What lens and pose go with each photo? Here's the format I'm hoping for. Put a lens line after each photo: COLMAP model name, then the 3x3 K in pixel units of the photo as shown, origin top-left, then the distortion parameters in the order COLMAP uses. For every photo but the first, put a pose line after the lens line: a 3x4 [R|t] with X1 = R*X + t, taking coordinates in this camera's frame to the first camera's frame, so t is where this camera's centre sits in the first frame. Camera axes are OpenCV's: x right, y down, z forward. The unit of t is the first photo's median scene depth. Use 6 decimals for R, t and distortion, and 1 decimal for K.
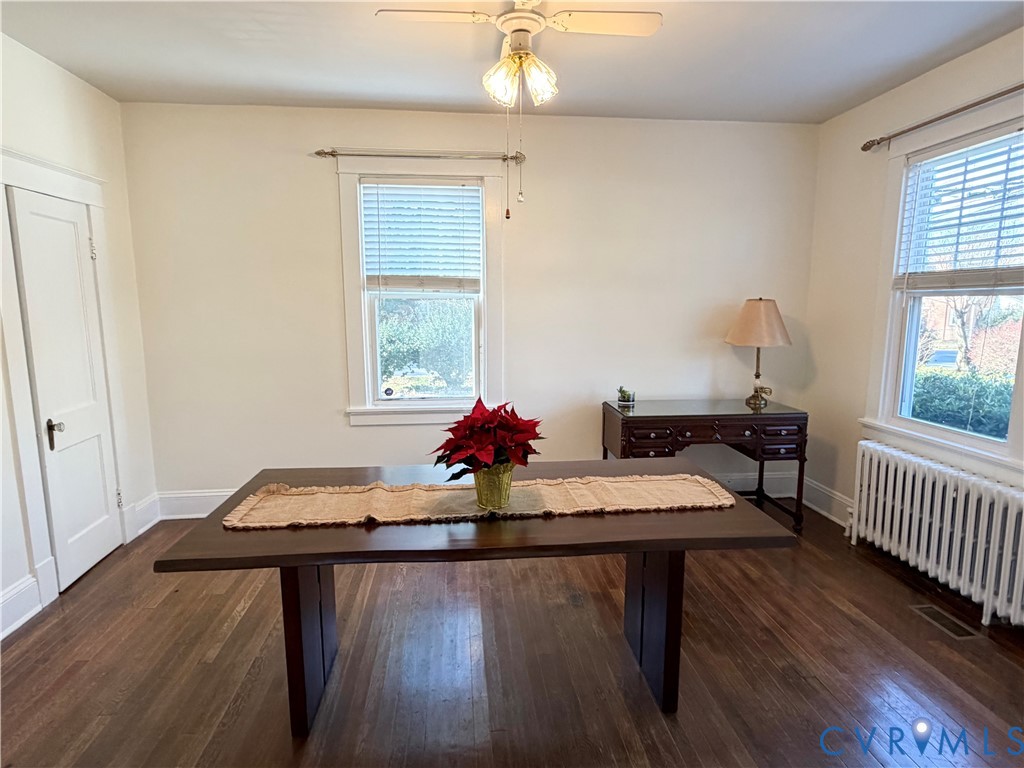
lens RADIAL K [[568.8, 0, 514.7], [0, 568.8, 383.0], [0, 0, 1]] dist [0.002069, 0.001290]
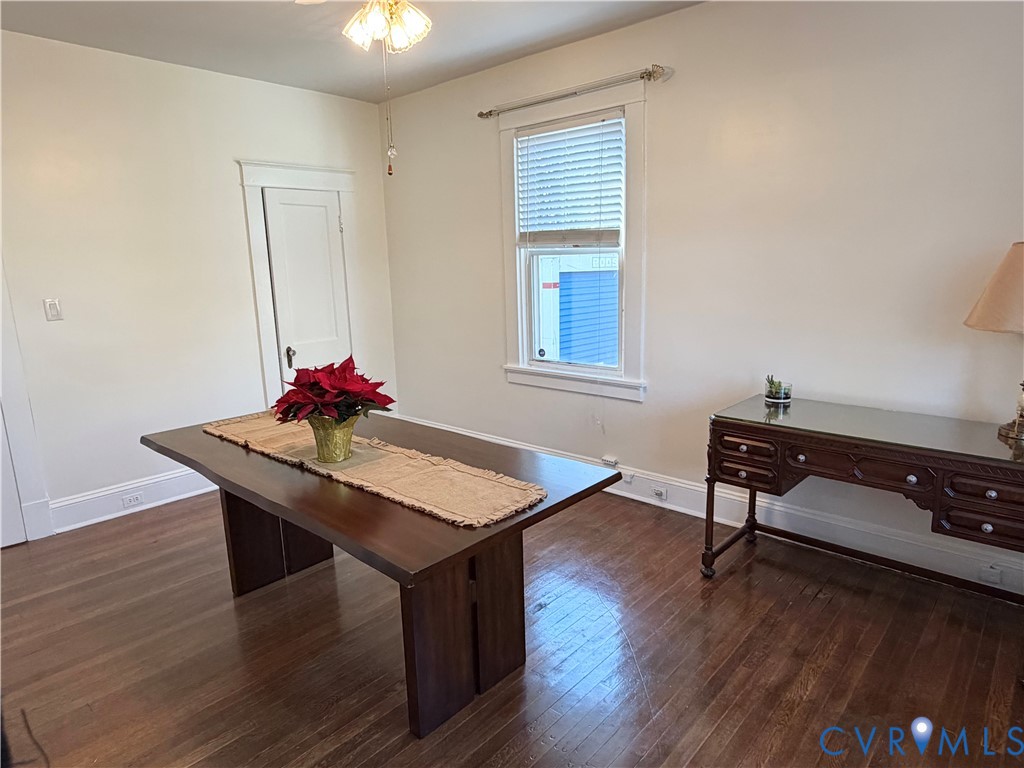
lens RADIAL K [[622.1, 0, 512.6], [0, 622.1, 383.4], [0, 0, 1]] dist [0.007396, -0.000036]
pose [[0.669155, 0.127817, -0.732048, 0.555182], [-0.080790, 0.991771, 0.099317, -0.035714], [0.738718, -0.007316, 0.673974, 0.260763]]
